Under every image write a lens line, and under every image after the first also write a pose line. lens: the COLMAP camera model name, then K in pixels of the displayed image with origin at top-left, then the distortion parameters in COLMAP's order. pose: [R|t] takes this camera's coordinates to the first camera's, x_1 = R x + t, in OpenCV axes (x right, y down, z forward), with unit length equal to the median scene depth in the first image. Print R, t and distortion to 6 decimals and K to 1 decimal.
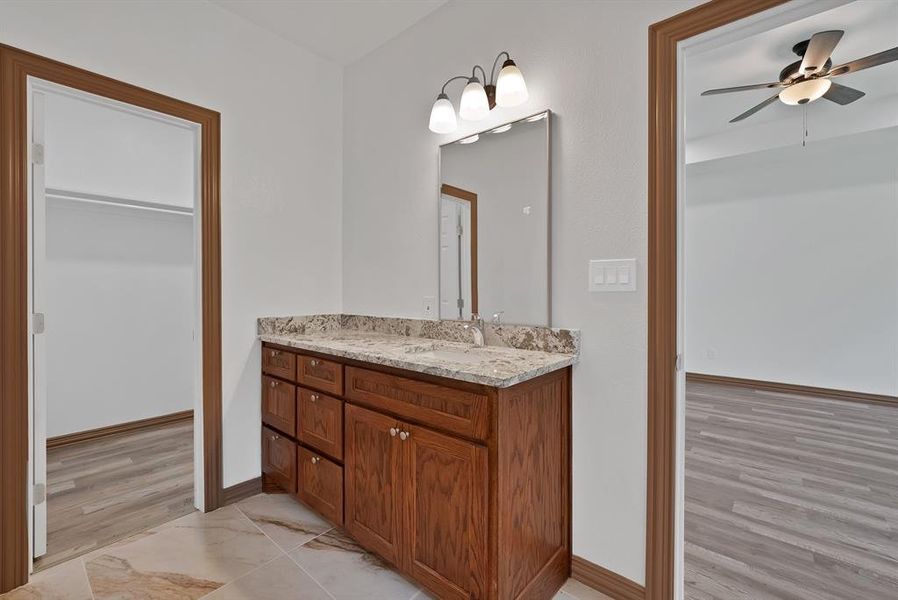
lens RADIAL K [[371.3, 0, 445.2], [0, 371.3, 295.8], [0, 0, 1]] dist [-0.010219, 0.002424]
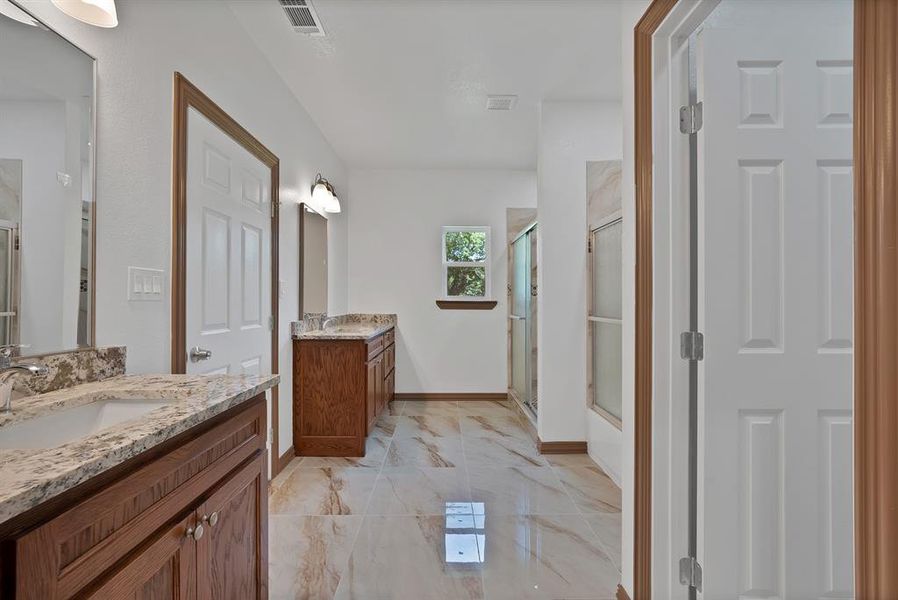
lens RADIAL K [[371.3, 0, 448.7], [0, 371.3, 298.8], [0, 0, 1]] dist [-0.010219, 0.002424]
pose [[-0.661503, 0.000042, 0.749942, -0.761124], [0.002999, 0.999992, 0.002590, -0.016357], [-0.749936, 0.003962, -0.661498, 0.951761]]
